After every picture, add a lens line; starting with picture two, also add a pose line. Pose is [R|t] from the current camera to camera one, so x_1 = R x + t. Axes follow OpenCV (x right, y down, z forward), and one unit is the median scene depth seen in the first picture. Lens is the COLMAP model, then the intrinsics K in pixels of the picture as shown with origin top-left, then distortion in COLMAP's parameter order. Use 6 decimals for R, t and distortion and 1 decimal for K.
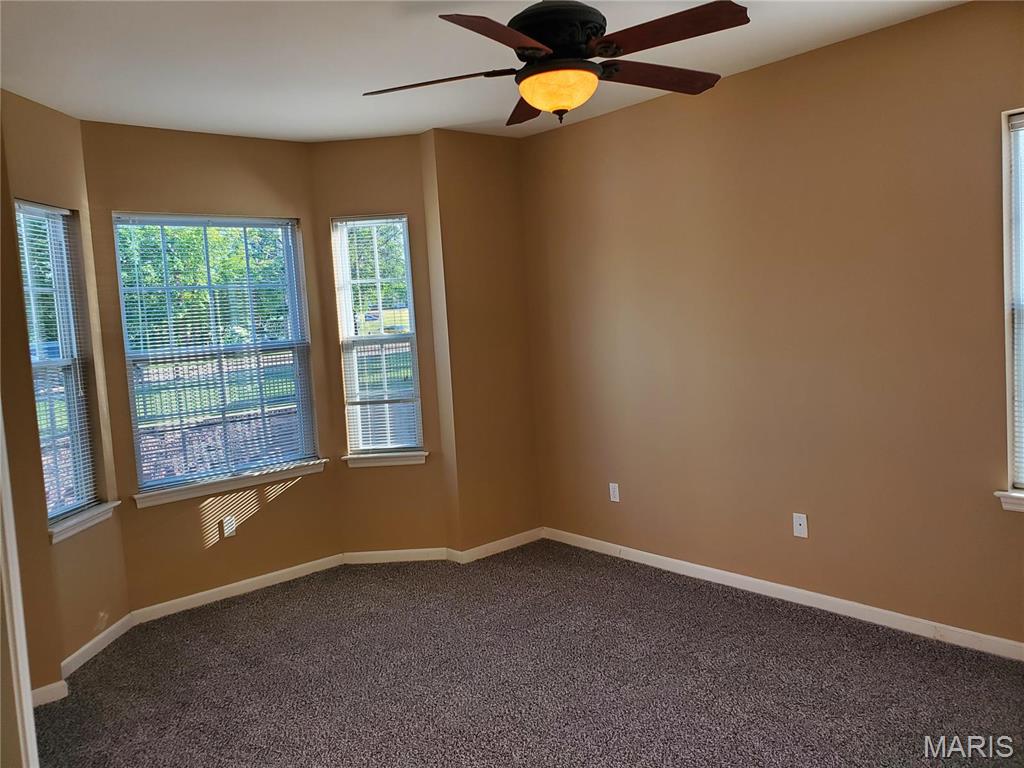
lens RADIAL K [[780.3, 0, 553.5], [0, 780.3, 359.5], [0, 0, 1]] dist [0.002163, -0.033019]
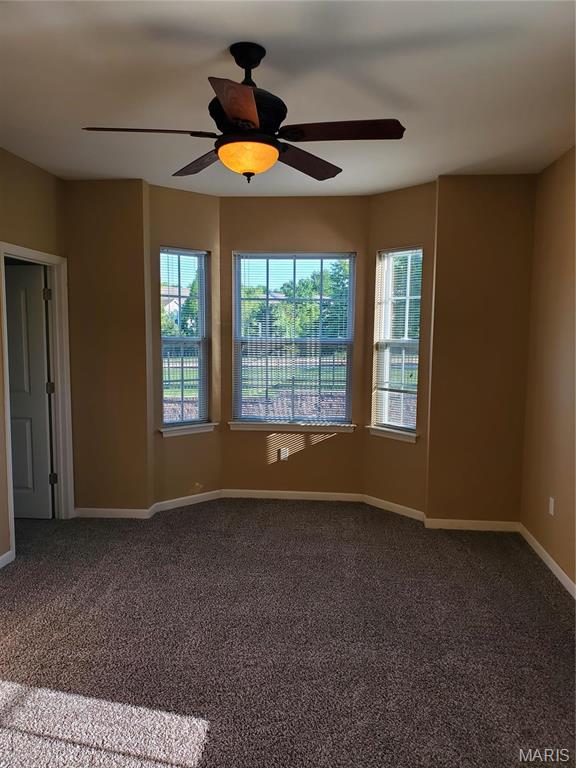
lens RADIAL K [[585.2, 0, 288.4], [0, 585.2, 382.2], [0, 0, 1]] dist [0.002163, -0.033019]
pose [[0.677580, 0.140828, -0.721840, 0.407233], [-0.101731, 0.990007, 0.097653, -0.041959], [0.728379, 0.007266, 0.685135, 0.204581]]
